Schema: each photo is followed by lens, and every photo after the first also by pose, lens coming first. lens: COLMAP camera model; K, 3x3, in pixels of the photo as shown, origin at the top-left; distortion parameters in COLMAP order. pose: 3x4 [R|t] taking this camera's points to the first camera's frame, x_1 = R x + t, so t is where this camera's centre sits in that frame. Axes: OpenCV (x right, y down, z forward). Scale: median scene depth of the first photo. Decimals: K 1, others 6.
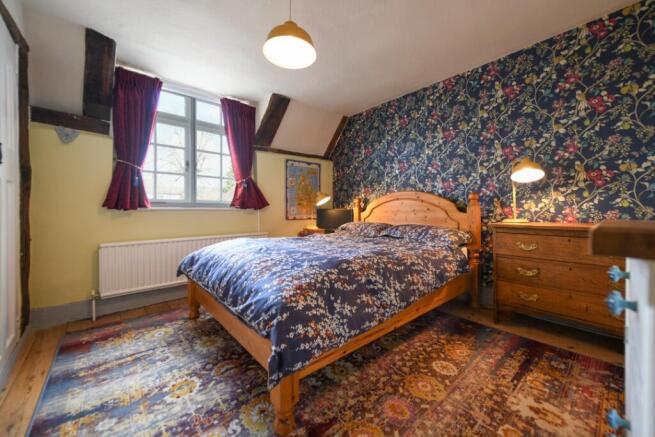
lens RADIAL K [[251.8, 0, 327.5], [0, 251.8, 218.5], [0, 0, 1]] dist [0.000885, 0.000501]
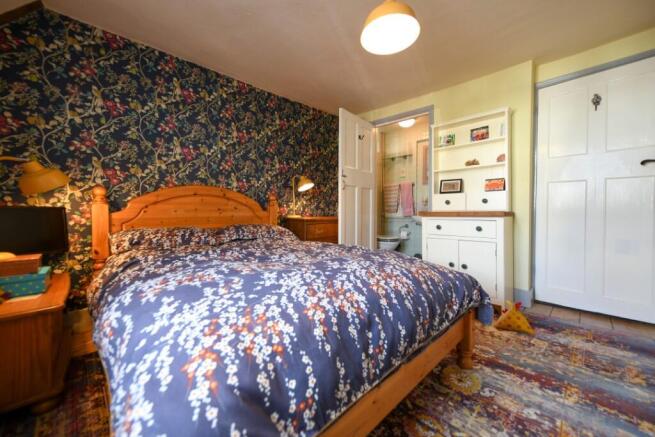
lens RADIAL K [[265.0, 0, 330.0], [0, 265.0, 209.7], [0, 0, 1]] dist [0.025547, 0.011613]
pose [[-0.073120, -0.006577, 0.997301, -0.385154], [0.023970, 0.999678, 0.008350, -0.019092], [-0.997035, 0.024515, -0.072939, 0.436751]]
